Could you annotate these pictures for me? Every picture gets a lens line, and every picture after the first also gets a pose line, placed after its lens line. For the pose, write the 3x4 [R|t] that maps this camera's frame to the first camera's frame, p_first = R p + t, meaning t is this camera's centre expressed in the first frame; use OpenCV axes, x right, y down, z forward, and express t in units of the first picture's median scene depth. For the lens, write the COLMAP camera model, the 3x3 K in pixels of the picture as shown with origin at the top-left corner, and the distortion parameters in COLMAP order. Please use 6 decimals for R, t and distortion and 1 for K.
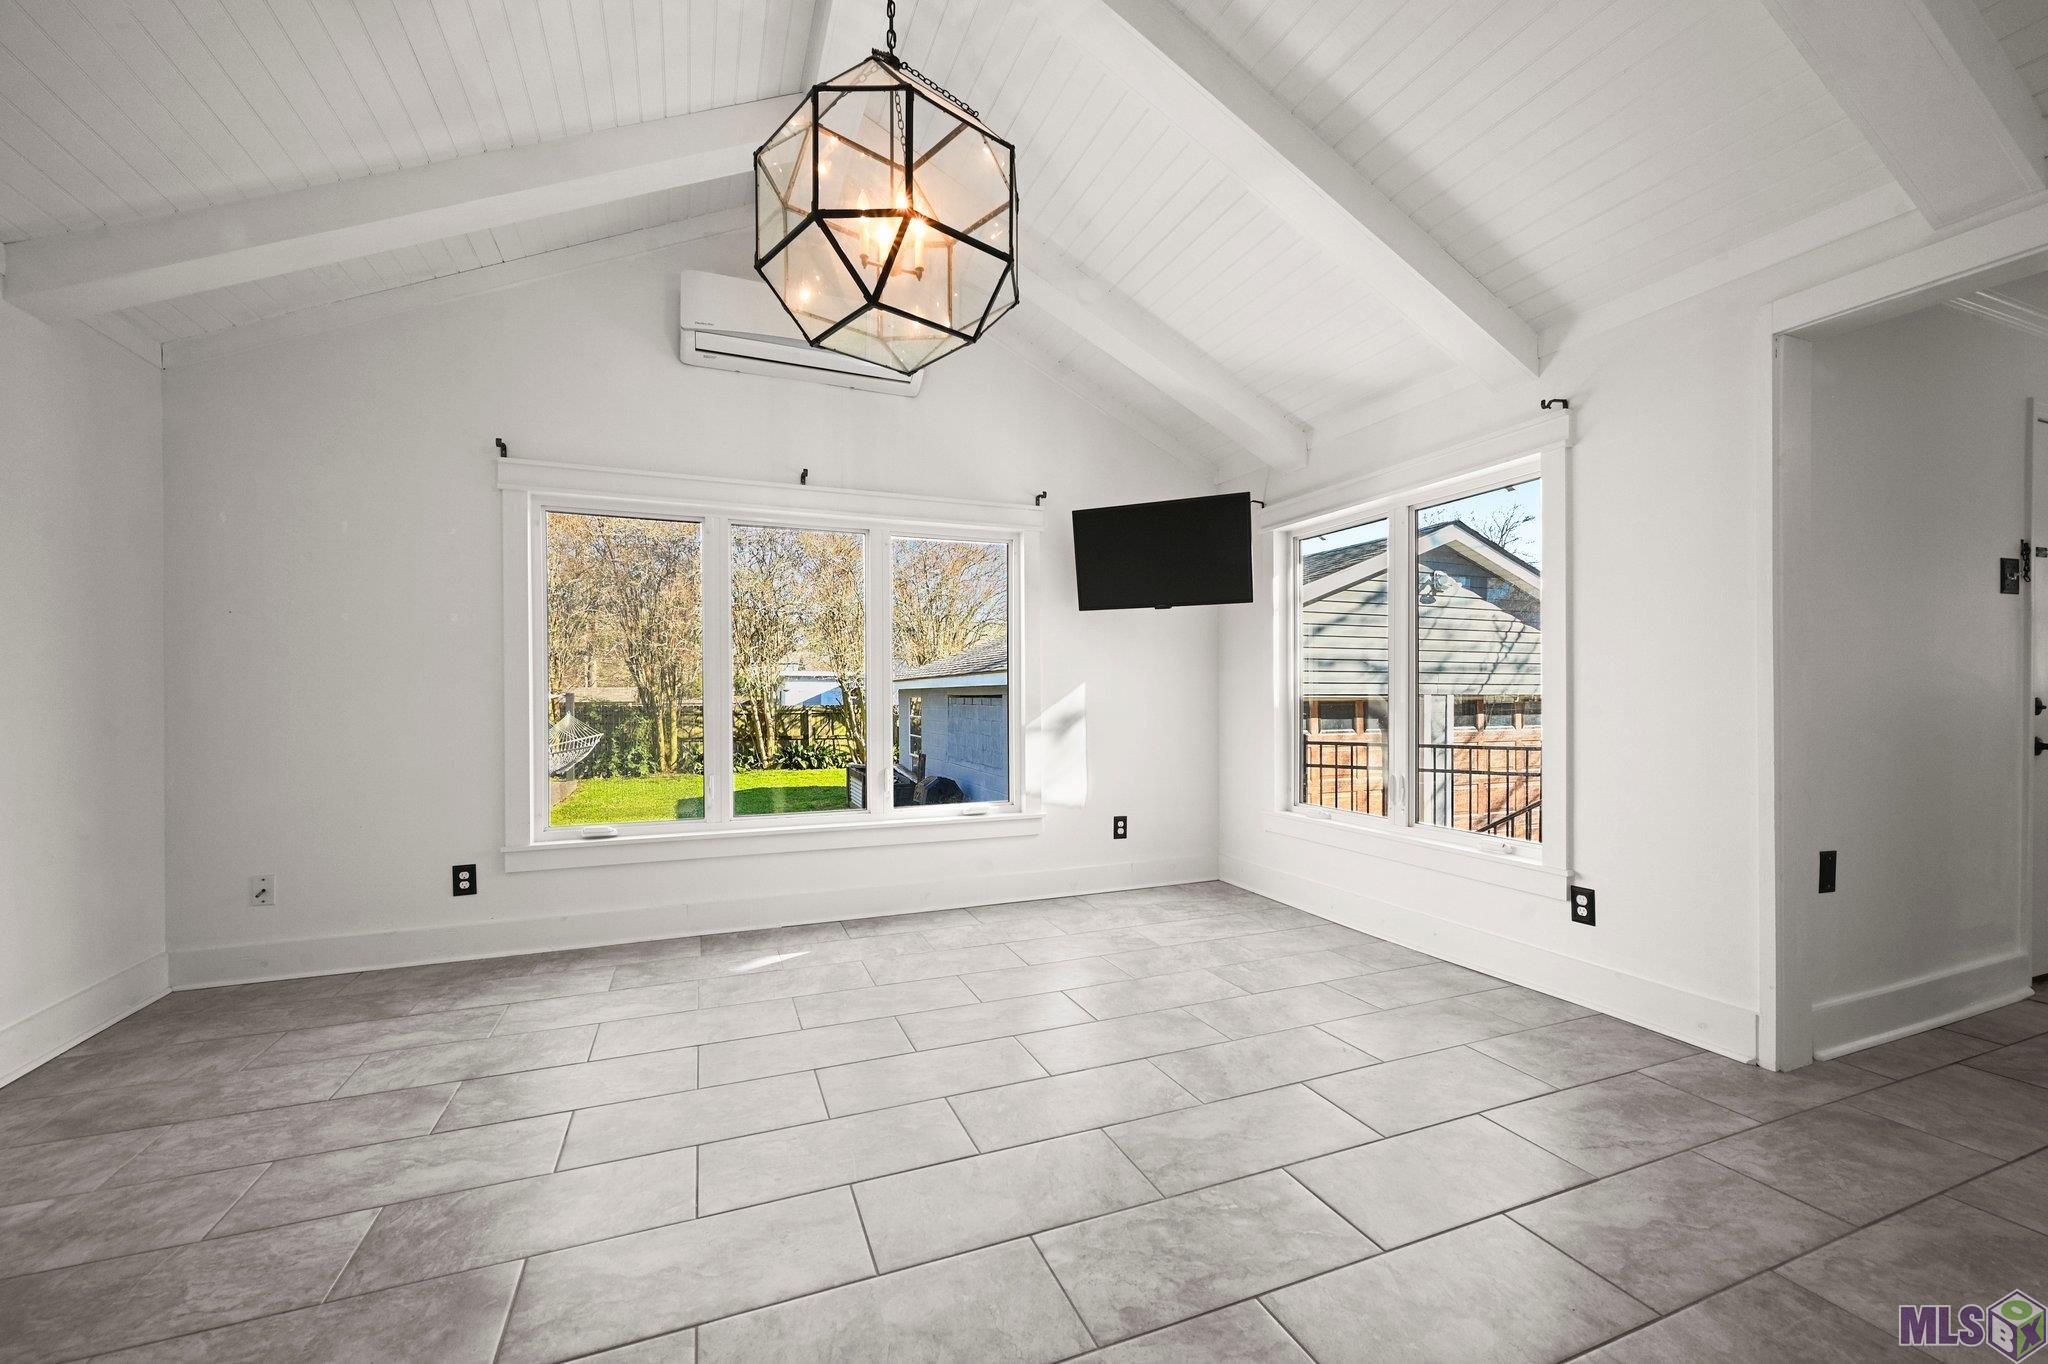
lens RADIAL K [[819.9, 0, 1021.4], [0, 819.9, 699.9], [0, 0, 1]] dist [-0.001038, 0.000516]
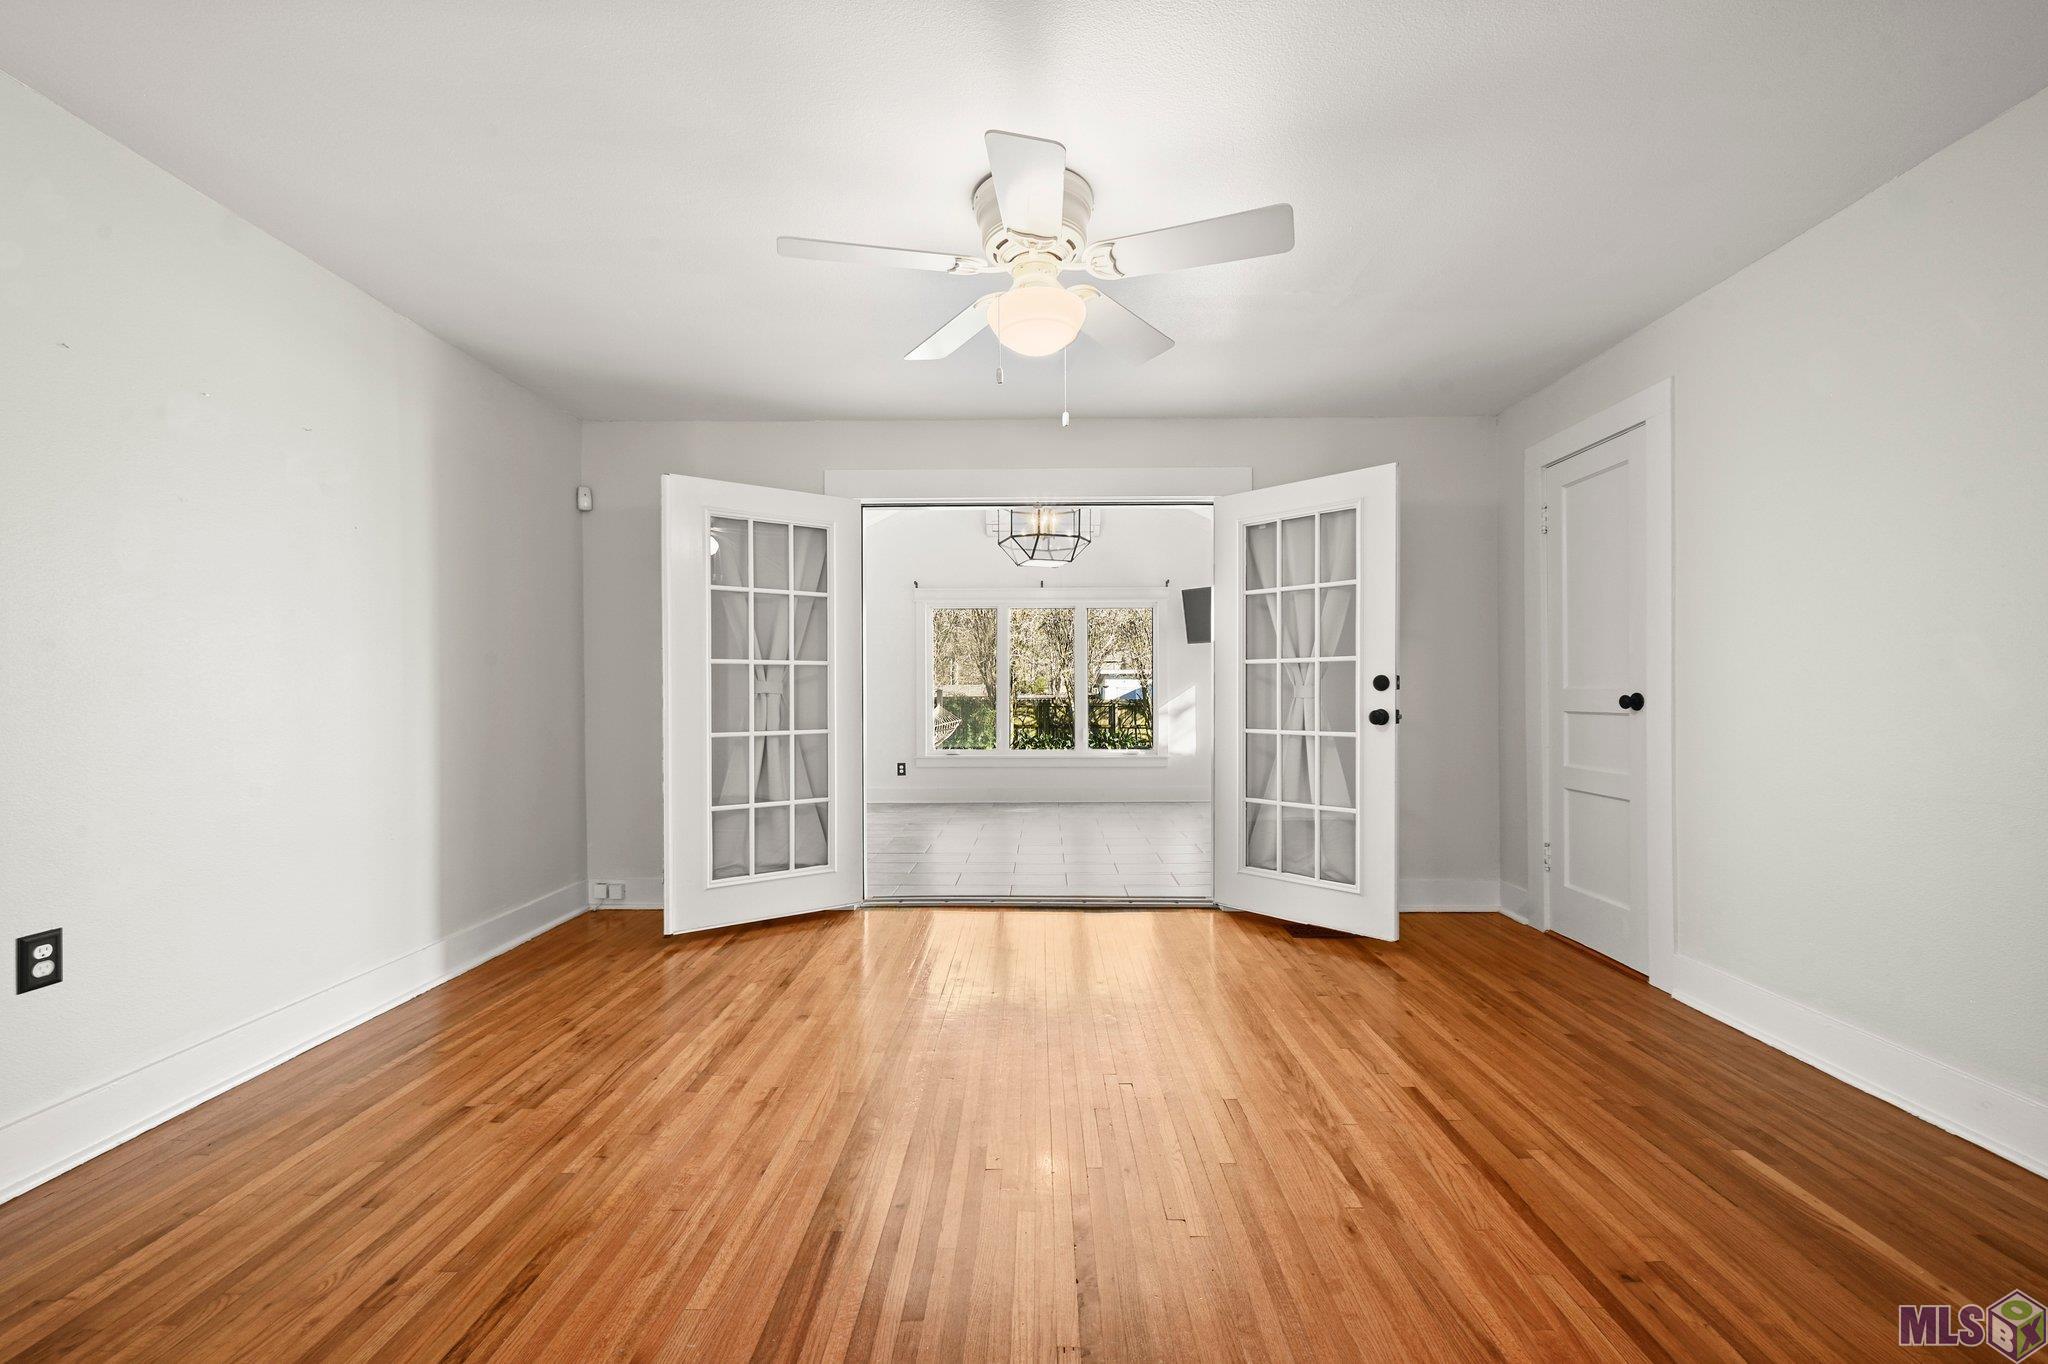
lens RADIAL K [[819.9, 0, 1014.9], [0, 819.9, 694.6], [0, 0, 1]] dist [-0.001038, 0.000516]
pose [[0.916811, 0.002046, -0.399316, 0.088809], [-0.002825, 0.999995, -0.001362, 0.001490], [0.399311, 0.002377, 0.916812, -0.164111]]
